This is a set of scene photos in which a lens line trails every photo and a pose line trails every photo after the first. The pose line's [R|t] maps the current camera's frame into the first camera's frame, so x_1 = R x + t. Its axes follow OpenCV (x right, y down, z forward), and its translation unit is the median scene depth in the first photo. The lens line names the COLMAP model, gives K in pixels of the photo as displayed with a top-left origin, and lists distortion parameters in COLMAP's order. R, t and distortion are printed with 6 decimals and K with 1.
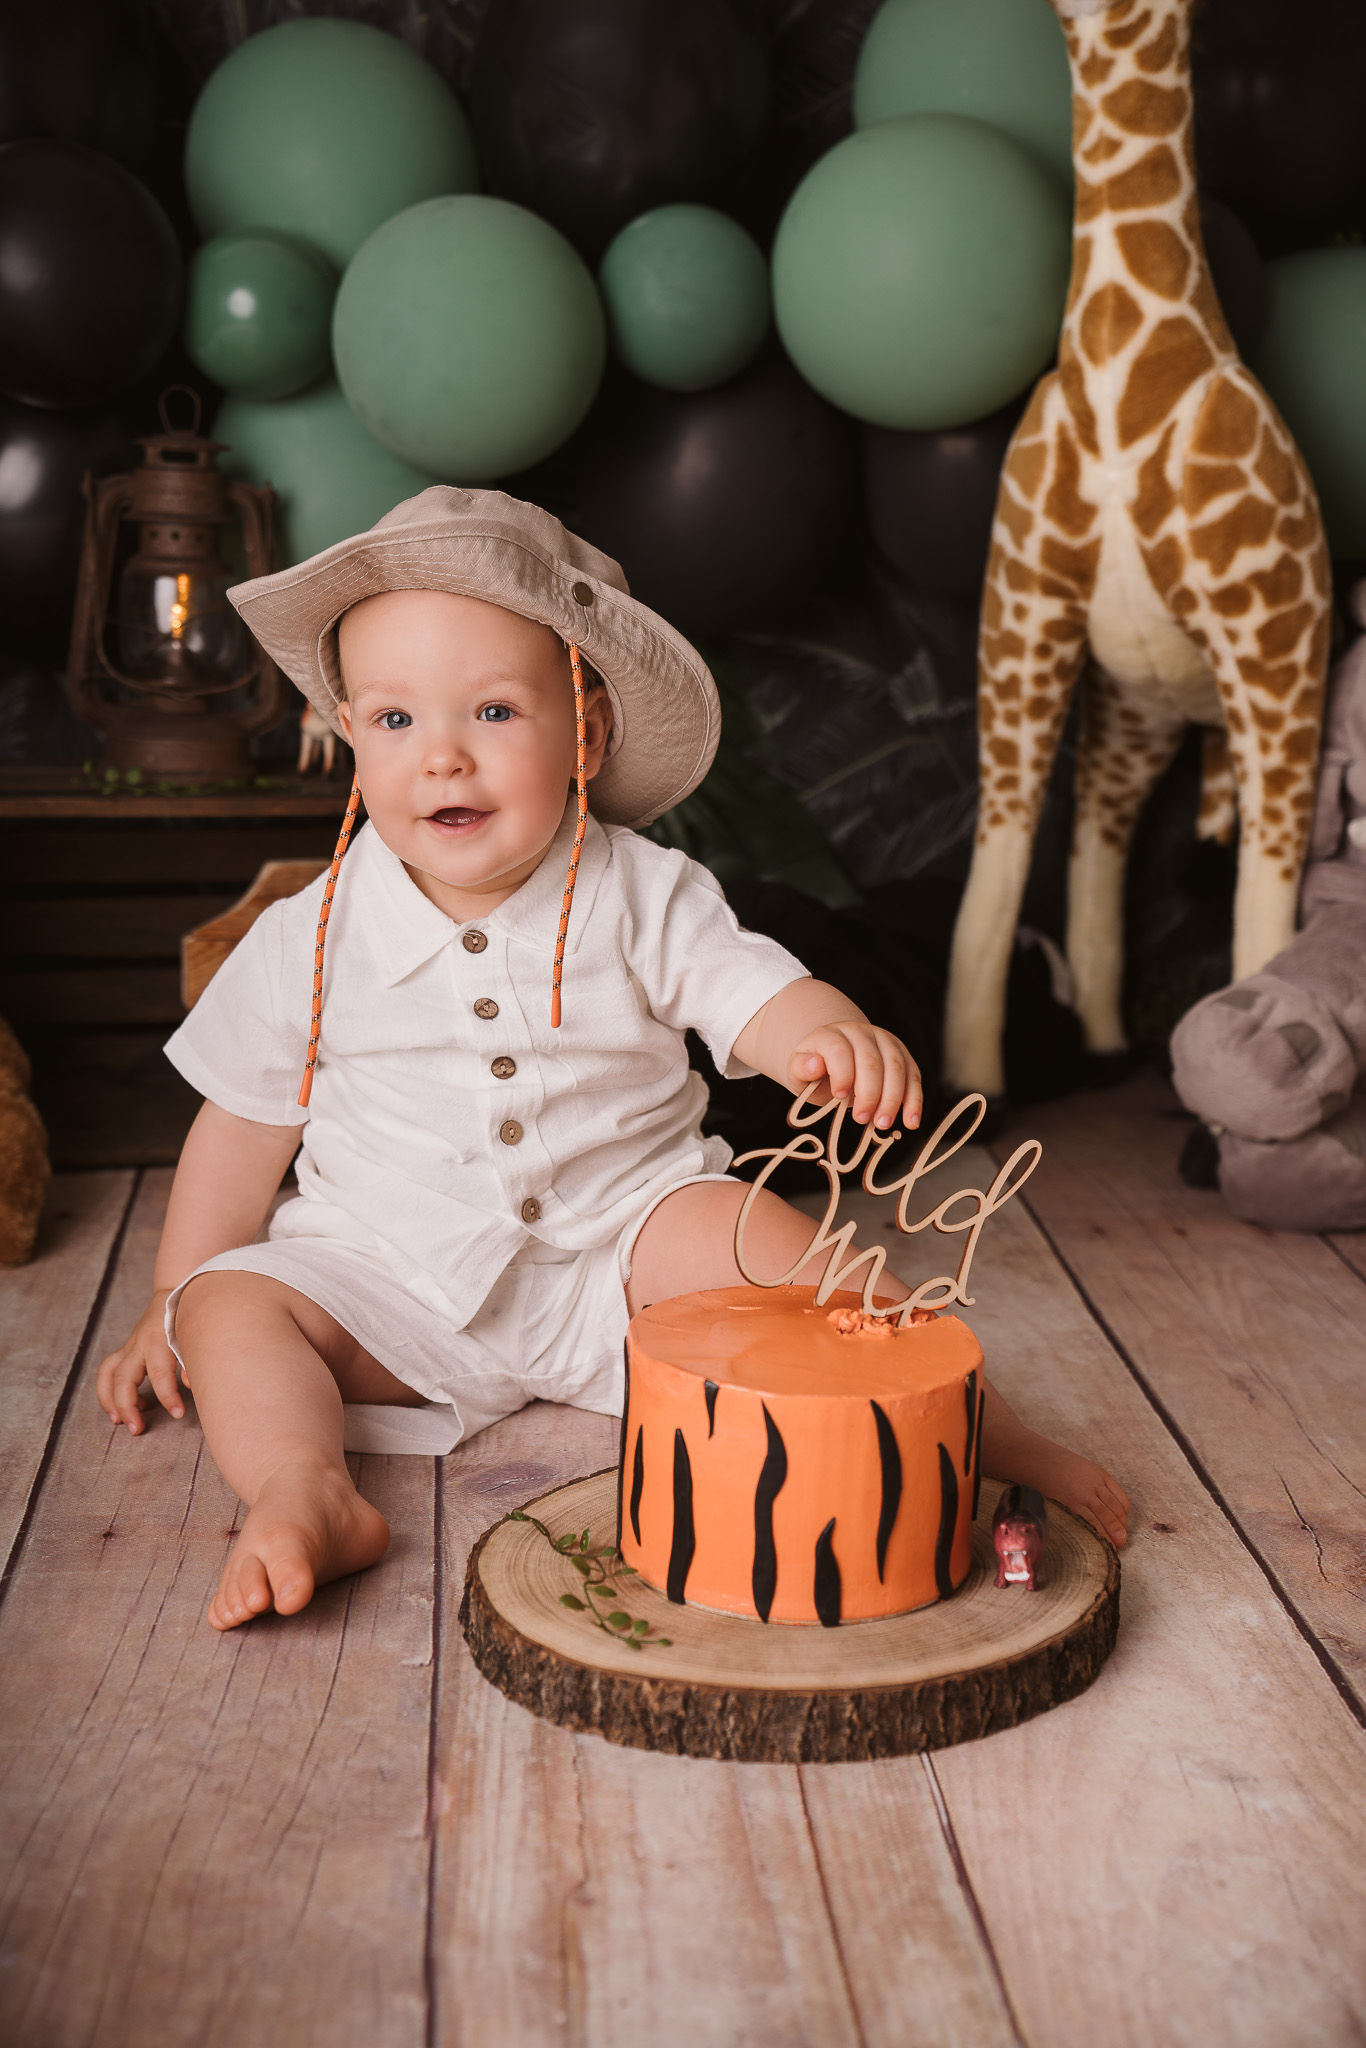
lens RADIAL K [[3060.4, 0, 683.0], [0, 3060.4, 1024.0], [0, 0, 1]] dist [0.203151, 0.055406]
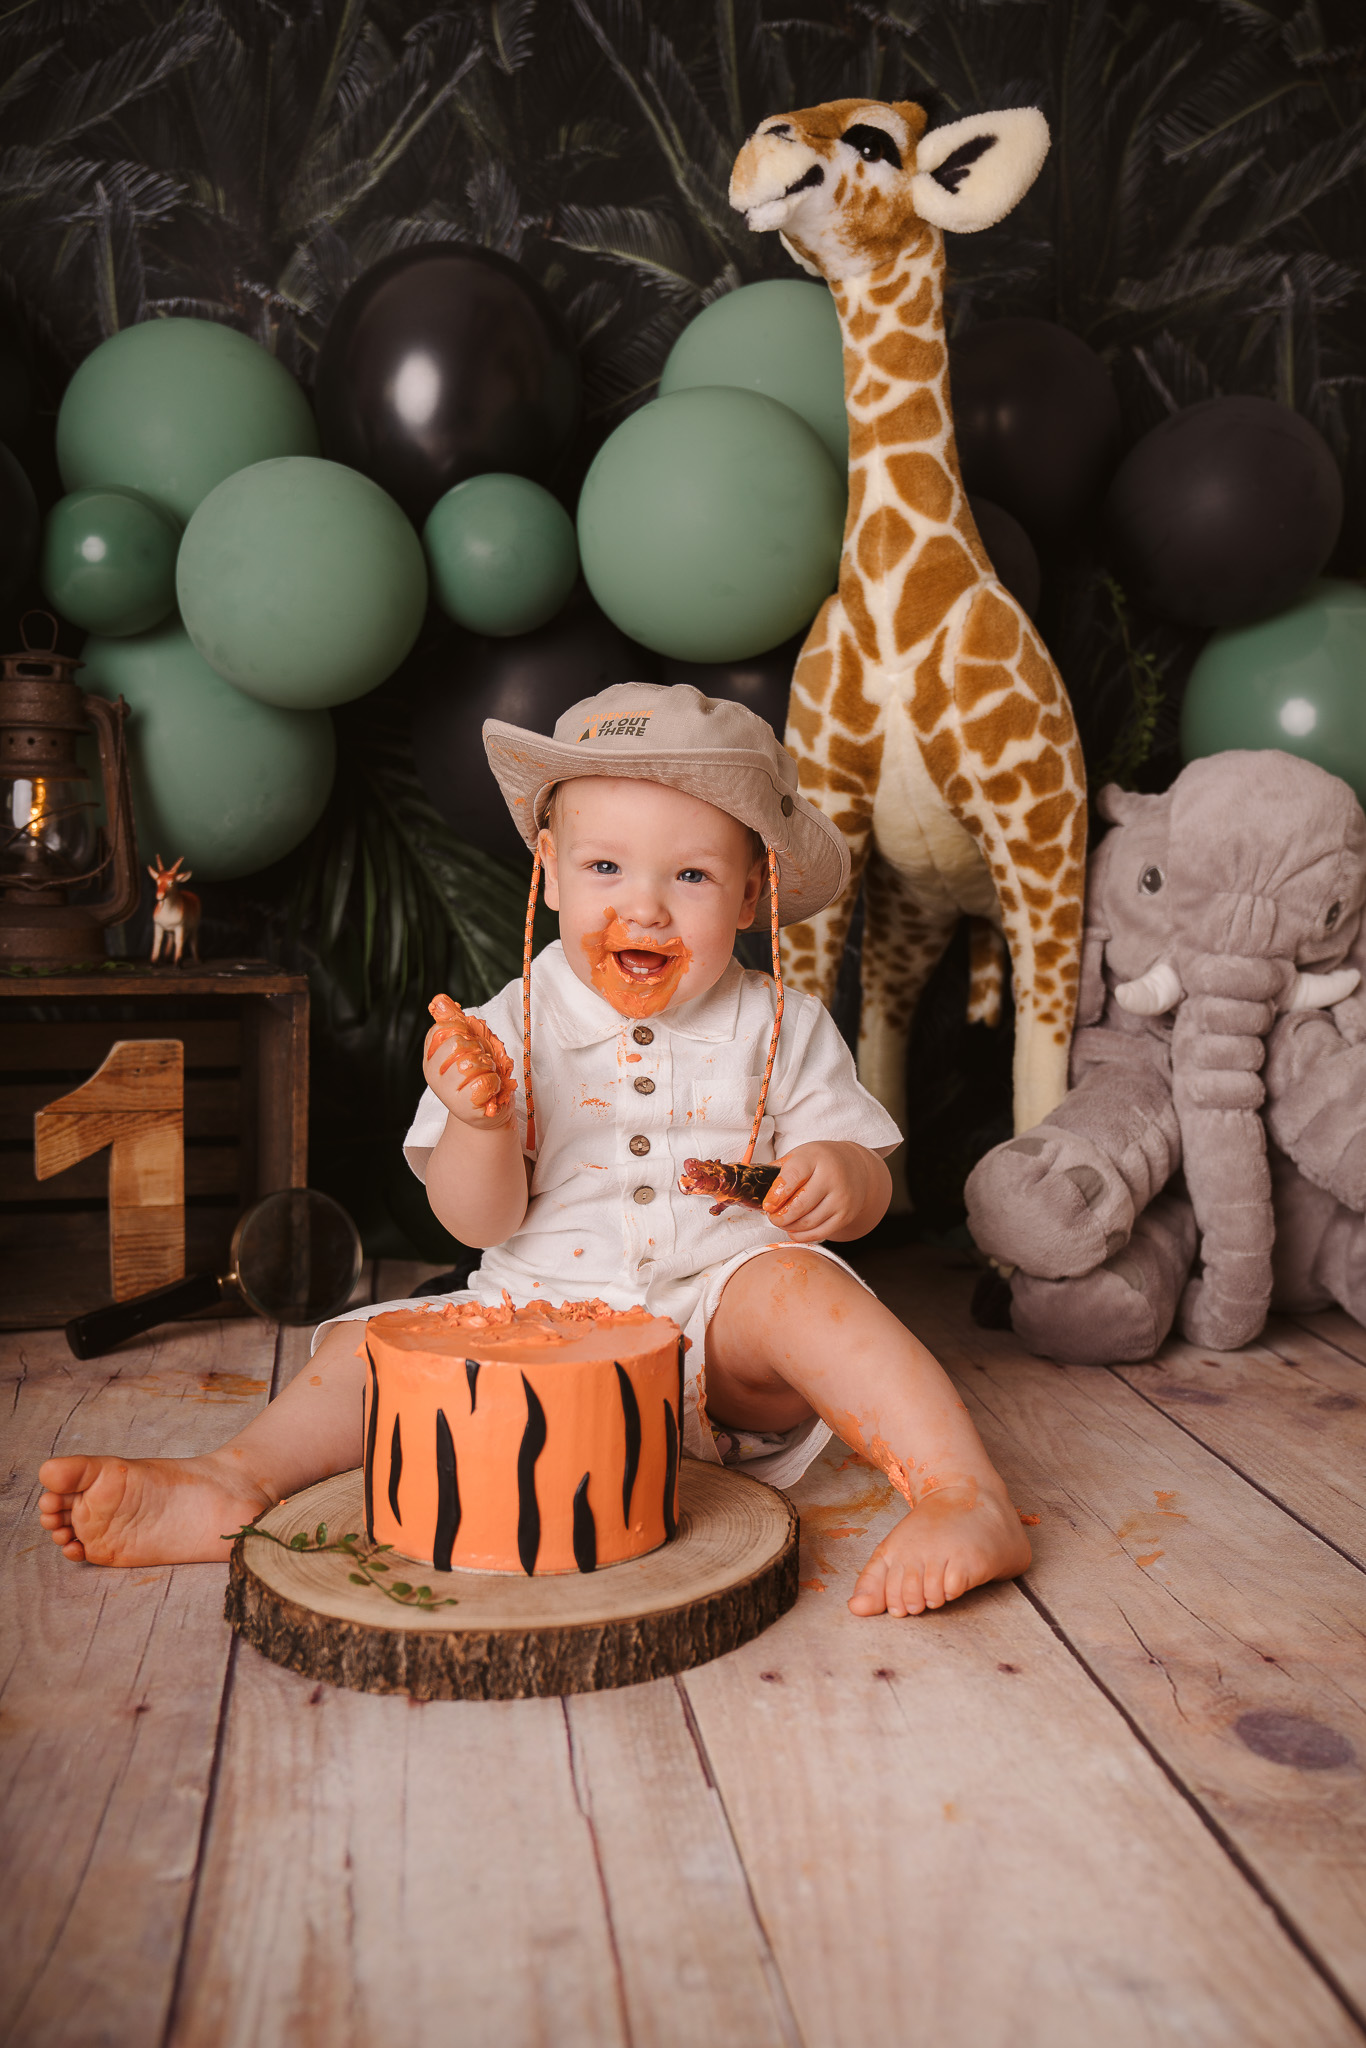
lens RADIAL K [[2220.5, 0, 683.0], [0, 2220.5, 1024.0], [0, 0, 1]] dist [0.061385, 0.012477]
pose [[0.997875, -0.017134, 0.062857, 0.012144], [0.023504, 0.994503, -0.102040, 0.025387], [-0.060763, 0.103301, 0.992792, 0.227096]]
